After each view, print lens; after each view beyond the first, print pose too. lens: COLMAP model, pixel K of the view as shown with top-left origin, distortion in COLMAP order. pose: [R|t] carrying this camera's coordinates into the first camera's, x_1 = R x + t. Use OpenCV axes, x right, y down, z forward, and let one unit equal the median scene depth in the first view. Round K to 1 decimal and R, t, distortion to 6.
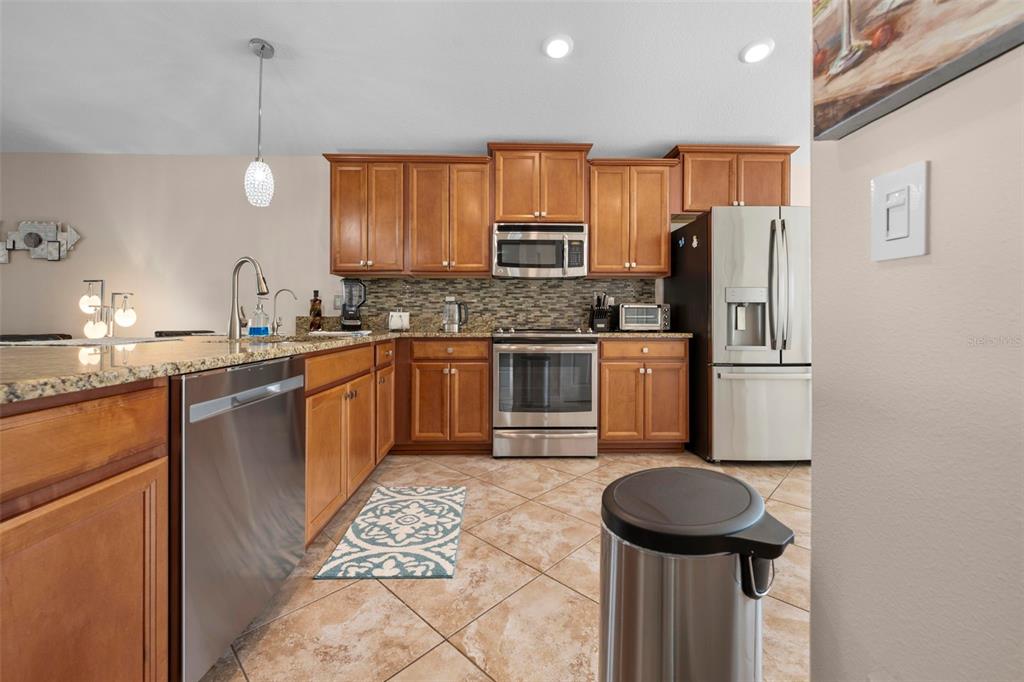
lens RADIAL K [[416.8, 0, 511.5], [0, 416.8, 319.7], [0, 0, 1]] dist [-0.001158, -0.000118]
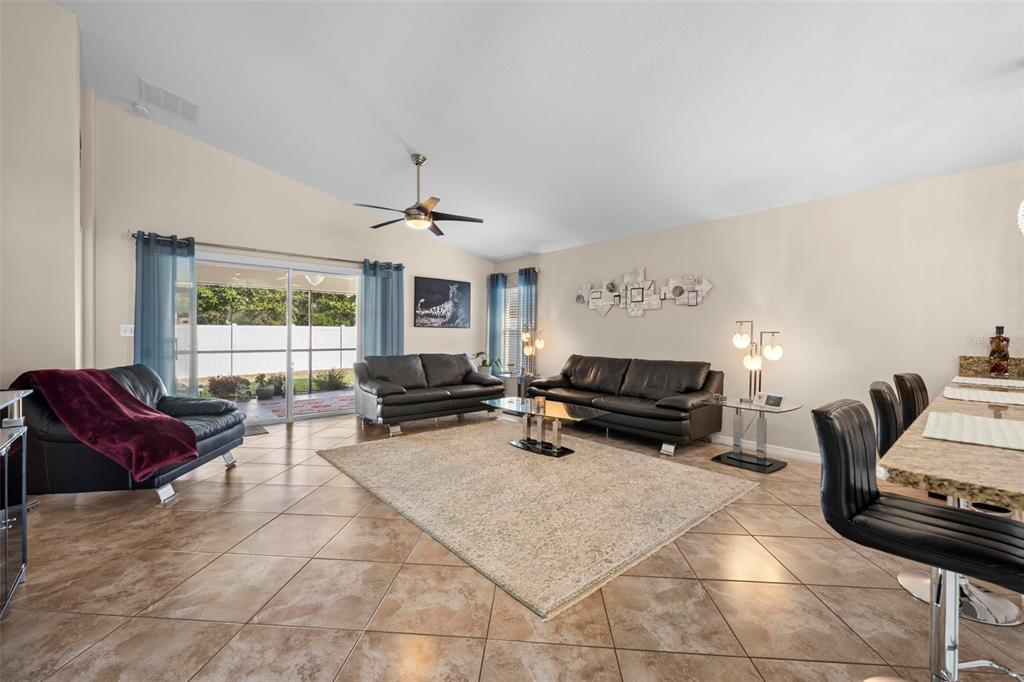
lens RADIAL K [[411.8, 0, 510.3], [0, 411.8, 334.8], [0, 0, 1]] dist [-0.000760, 0.000159]
pose [[0.636982, 0.006358, -0.770853, -0.474148], [-0.008657, 0.999962, 0.001094, -0.047220], [0.770830, 0.005976, 0.637012, -0.296536]]
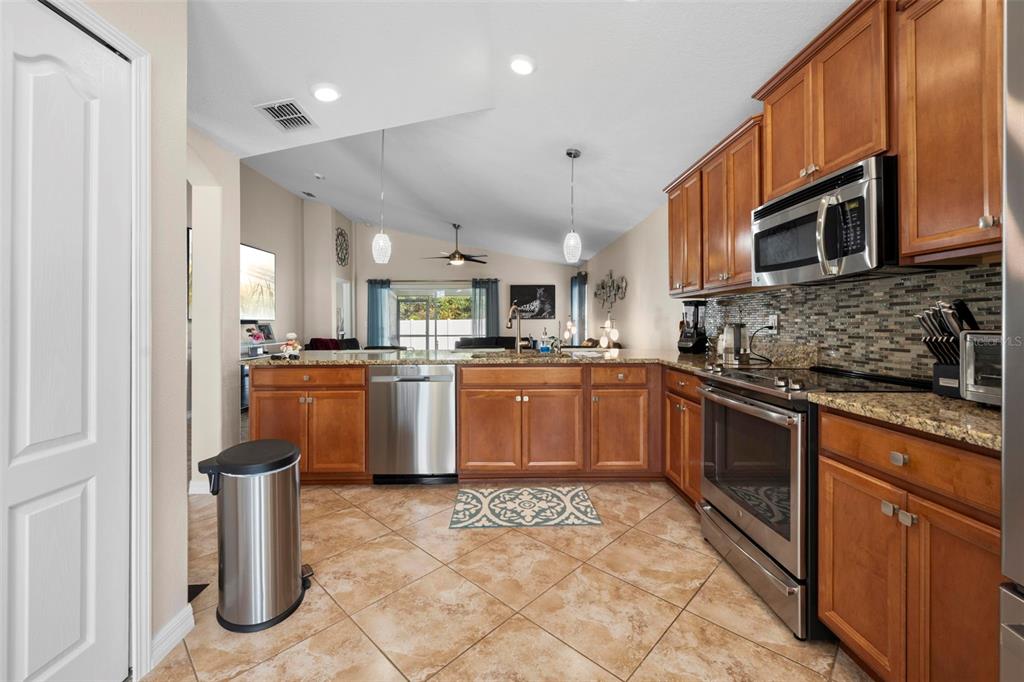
lens RADIAL K [[416.8, 0, 511.5], [0, 416.8, 319.7], [0, 0, 1]] dist [-0.001158, -0.000118]
pose [[-0.003946, -0.009944, -0.999943, 0.623676], [0.004308, 0.999941, -0.009961, -0.044808], [0.999983, -0.004347, -0.003903, 0.578219]]
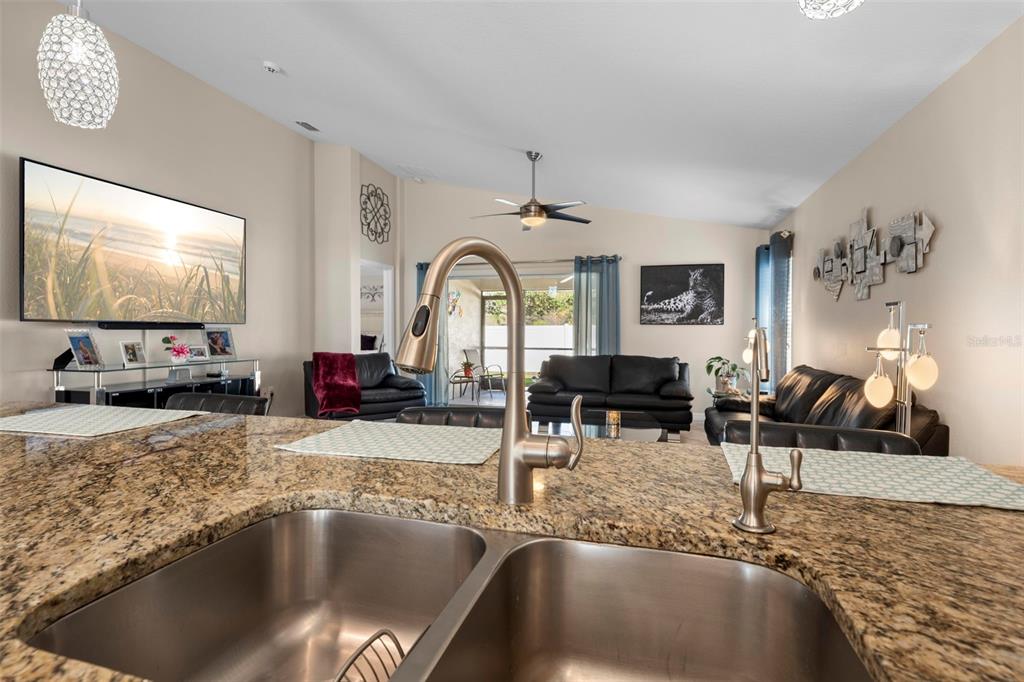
lens RADIAL K [[496.2, 0, 510.8], [0, 496.2, 334.3], [0, 0, 1]] dist [-0.001432, -0.000227]
pose [[-0.299626, 0.005533, -0.954041, -0.178511], [-0.005125, 0.999959, 0.007409, -0.050394], [0.954043, 0.007109, -0.299585, 0.659102]]
